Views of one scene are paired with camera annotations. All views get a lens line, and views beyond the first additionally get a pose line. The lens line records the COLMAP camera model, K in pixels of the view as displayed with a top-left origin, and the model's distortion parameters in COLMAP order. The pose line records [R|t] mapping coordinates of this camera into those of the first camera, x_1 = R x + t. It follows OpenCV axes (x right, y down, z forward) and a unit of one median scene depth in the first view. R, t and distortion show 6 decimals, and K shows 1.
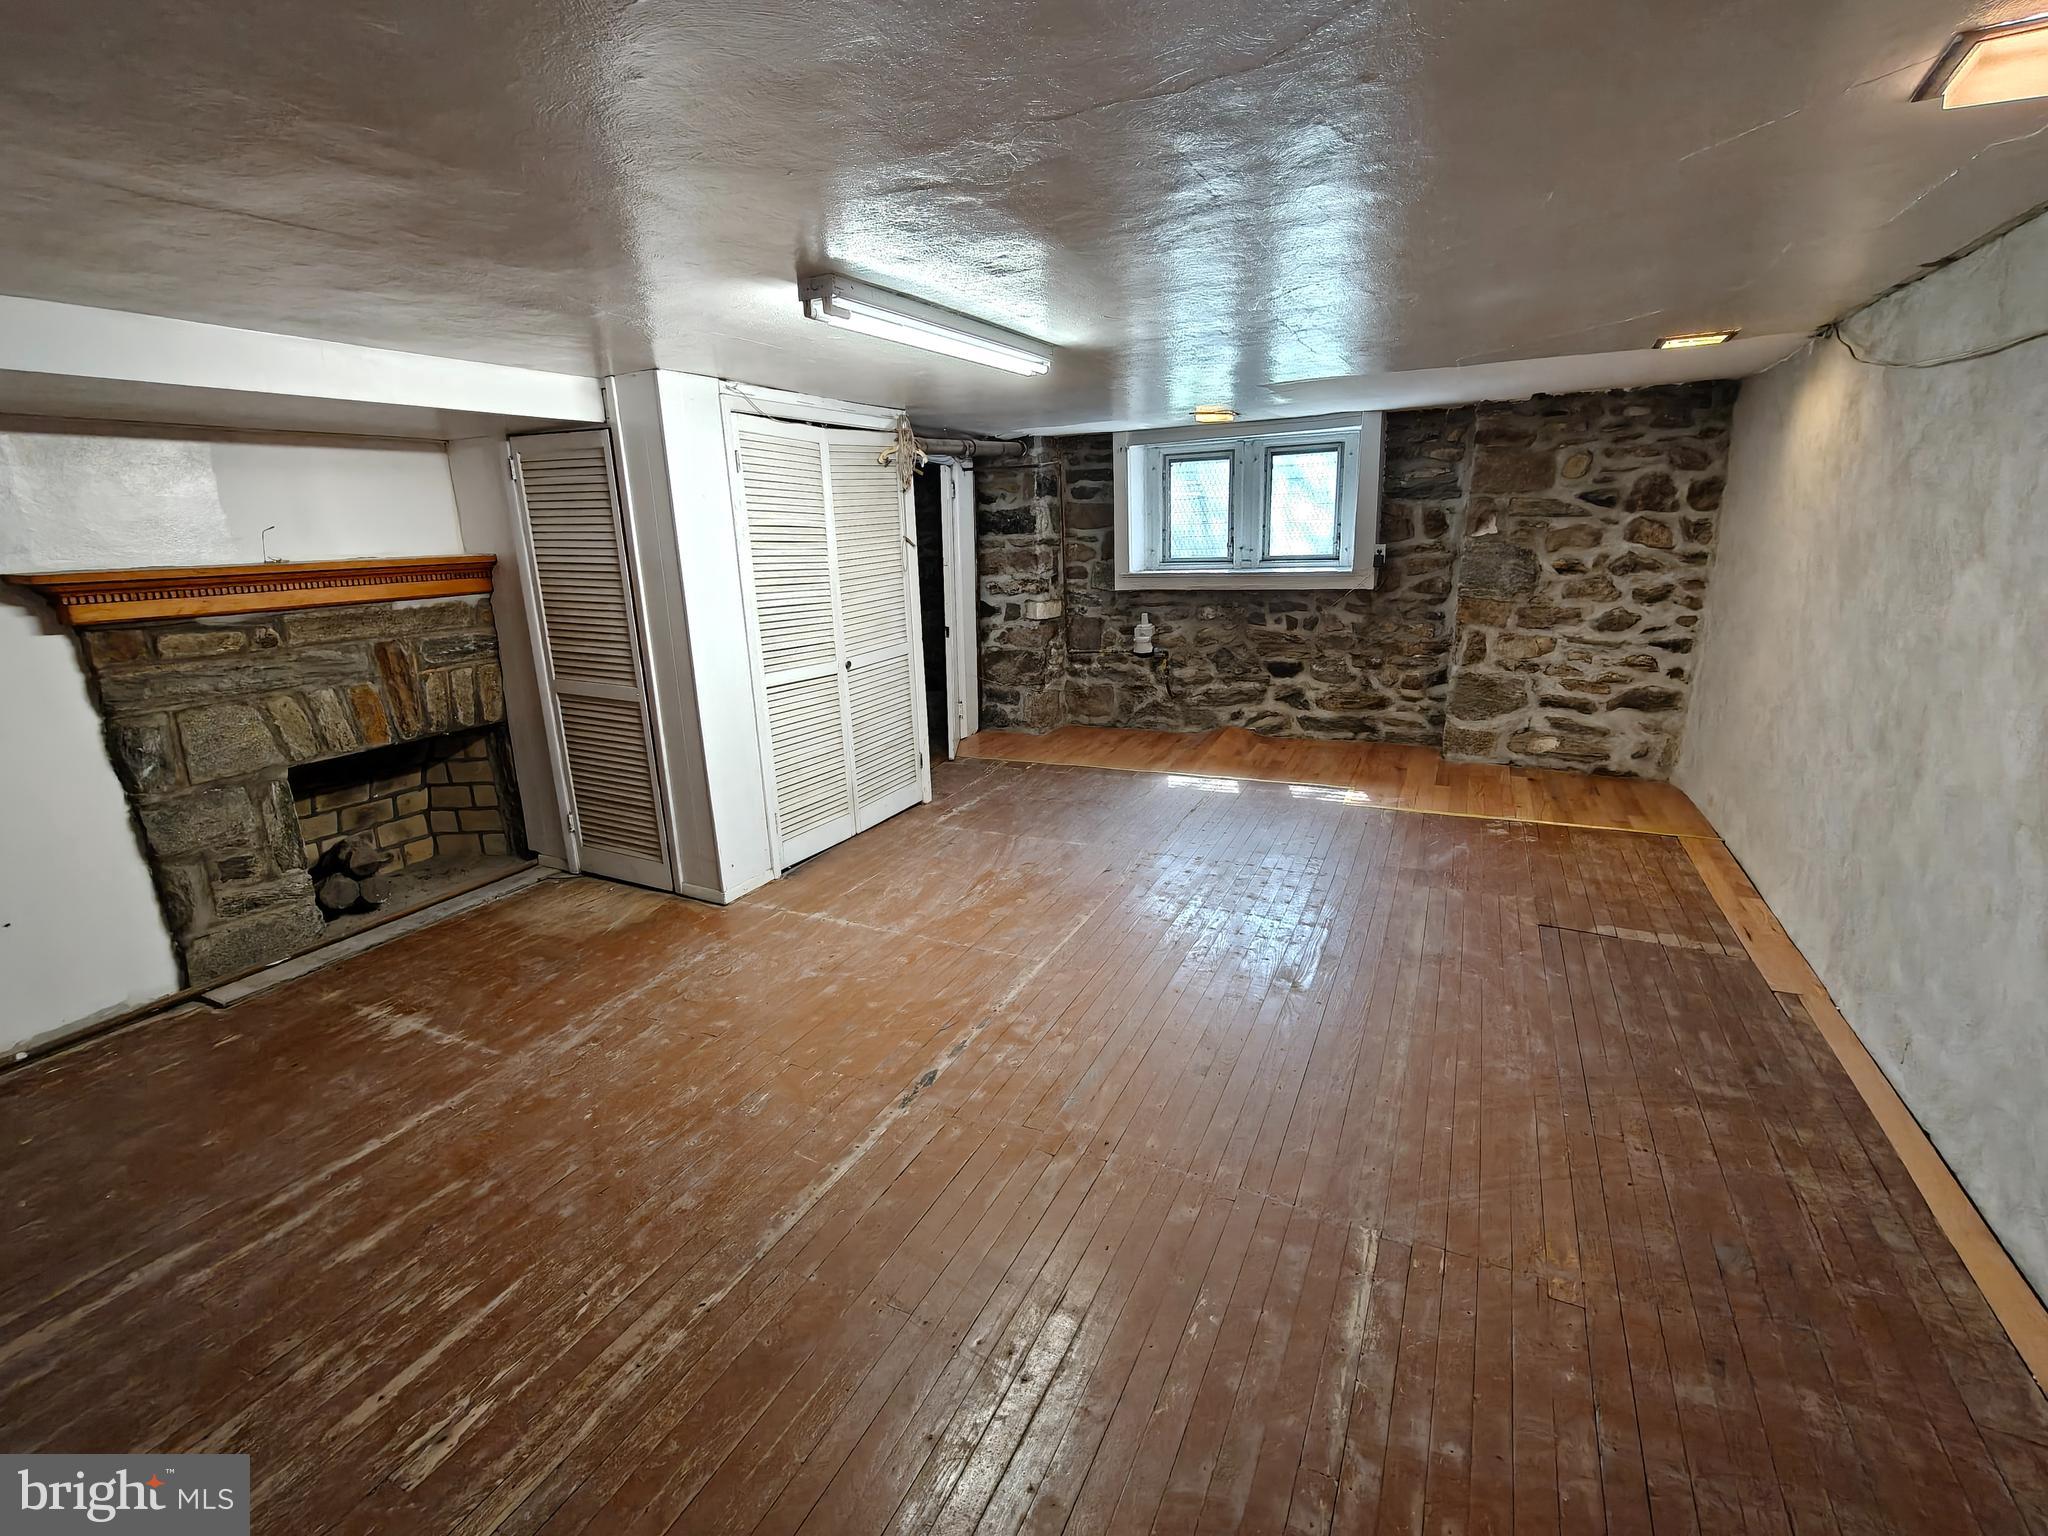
lens RADIAL K [[919.4, 0, 1019.8], [0, 919.4, 766.3], [0, 0, 1]] dist [0.007519, -0.002944]
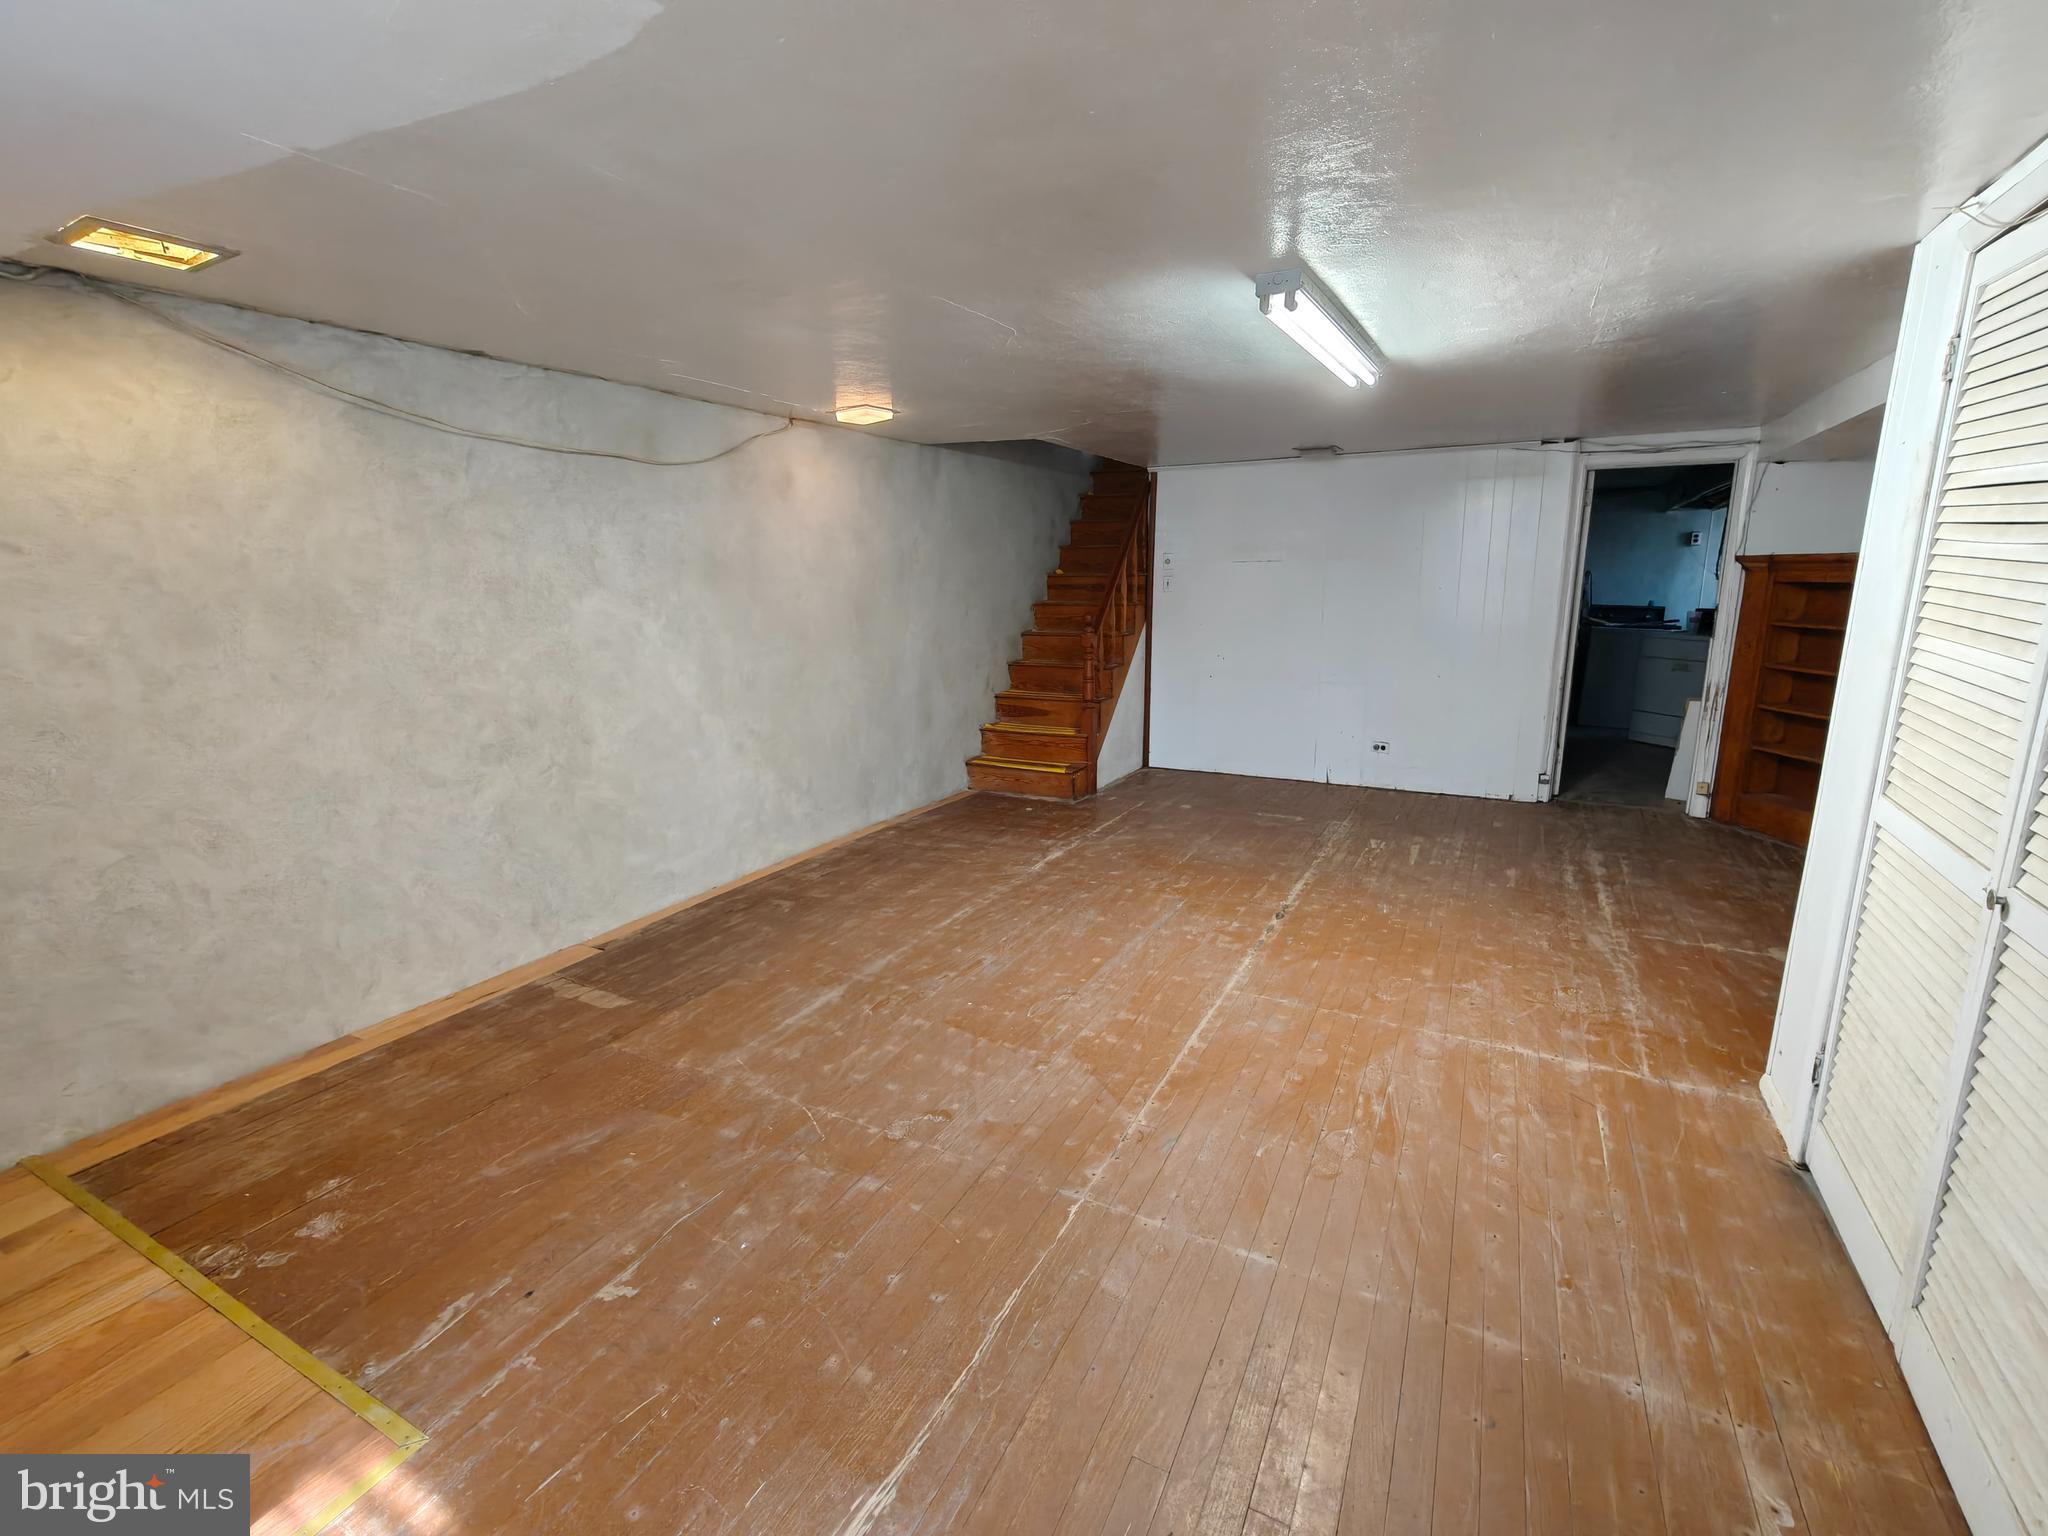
lens RADIAL K [[919.4, 0, 1019.8], [0, 919.4, 766.3], [0, 0, 1]] dist [0.007519, -0.002944]
pose [[-0.998660, 0.036421, 0.036757, 0.220097], [0.049107, 0.891004, 0.451332, -0.484740], [-0.016313, 0.452532, -0.891599, 1.945795]]
